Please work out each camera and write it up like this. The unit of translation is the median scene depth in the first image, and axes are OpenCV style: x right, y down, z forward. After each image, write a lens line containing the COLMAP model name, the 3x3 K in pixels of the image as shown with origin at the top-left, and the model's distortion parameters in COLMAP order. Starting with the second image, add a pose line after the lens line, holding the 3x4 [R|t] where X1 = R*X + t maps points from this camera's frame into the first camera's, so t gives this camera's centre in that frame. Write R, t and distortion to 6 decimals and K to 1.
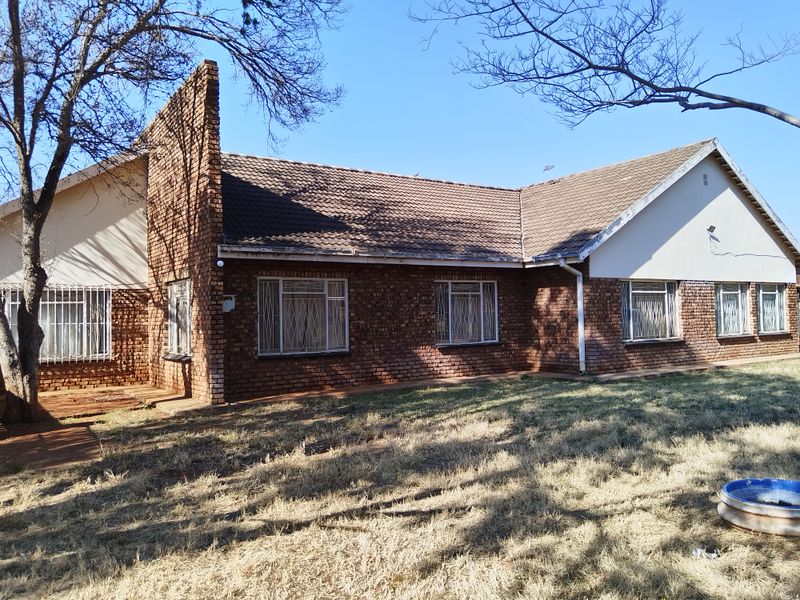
lens RADIAL K [[645.3, 0, 410.0], [0, 645.3, 300.5], [0, 0, 1]] dist [0.008651, 0.003372]
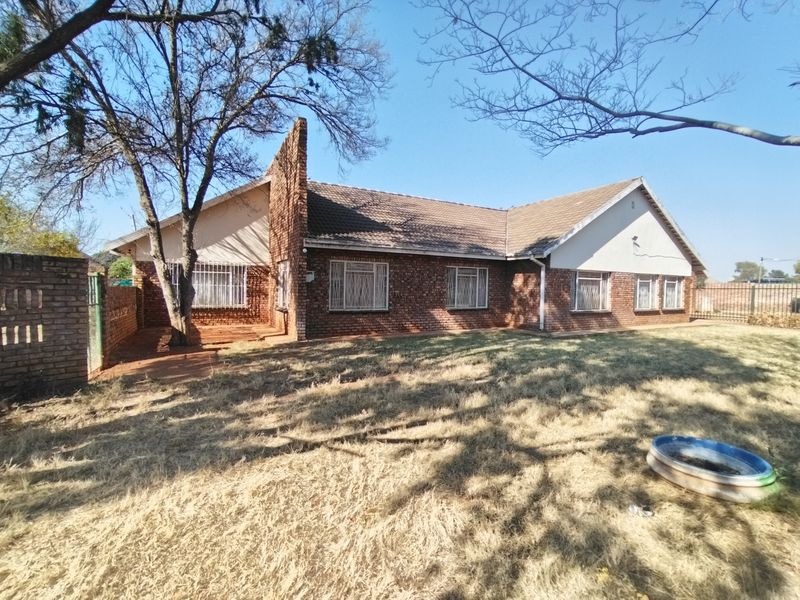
lens RADIAL K [[380.9, 0, 400.0], [0, 380.9, 300.0], [0, 0, 1]] dist [-0.052997, 0.046159]
pose [[0.993982, 0.041592, -0.101341, 0.030552], [-0.035605, 0.997552, 0.060189, -0.001800], [0.103596, -0.056219, 0.993029, 0.112971]]
